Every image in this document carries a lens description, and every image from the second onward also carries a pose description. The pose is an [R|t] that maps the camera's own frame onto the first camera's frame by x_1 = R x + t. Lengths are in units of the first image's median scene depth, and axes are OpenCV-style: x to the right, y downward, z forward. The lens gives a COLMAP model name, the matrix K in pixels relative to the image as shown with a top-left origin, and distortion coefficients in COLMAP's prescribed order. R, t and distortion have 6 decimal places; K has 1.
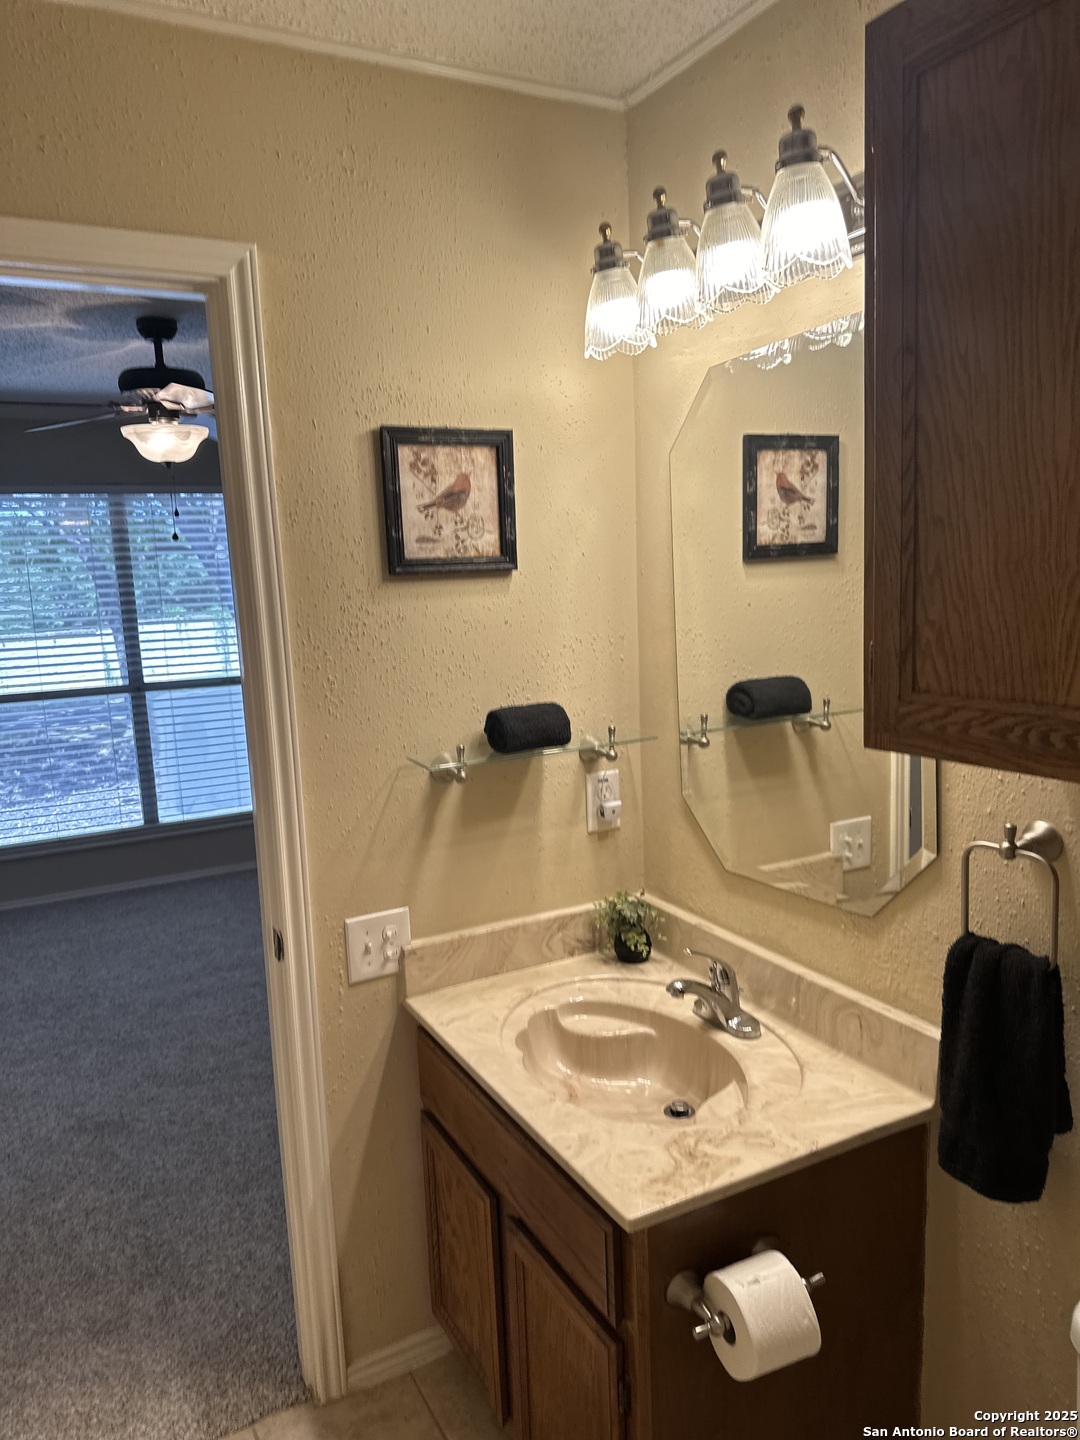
lens RADIAL K [[1024.3, 0, 544.7], [0, 1024.3, 744.7], [0, 0, 1]] dist [0.094326, -0.110809]
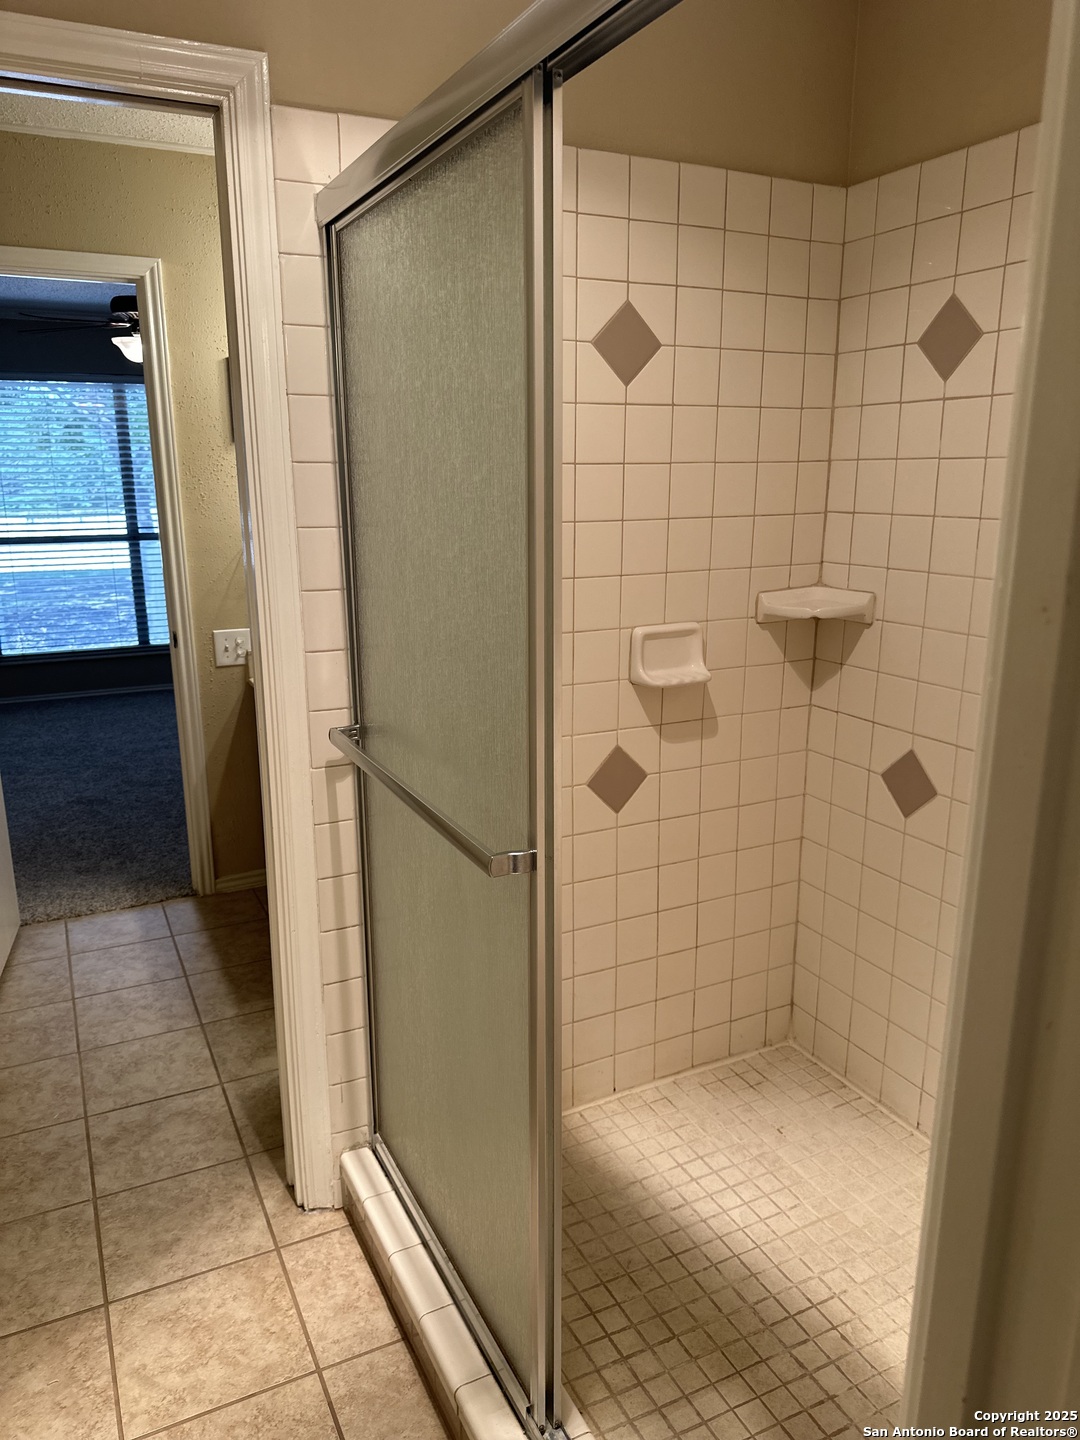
lens RADIAL K [[1016.5, 0, 540.0], [0, 1016.5, 720.0], [0, 0, 1]] dist [0.127282, -0.166574]
pose [[0.998807, 0.043253, -0.022682, 0.312435], [-0.041587, 0.996724, 0.069367, 0.126818], [0.025608, -0.068341, 0.997333, -0.590661]]
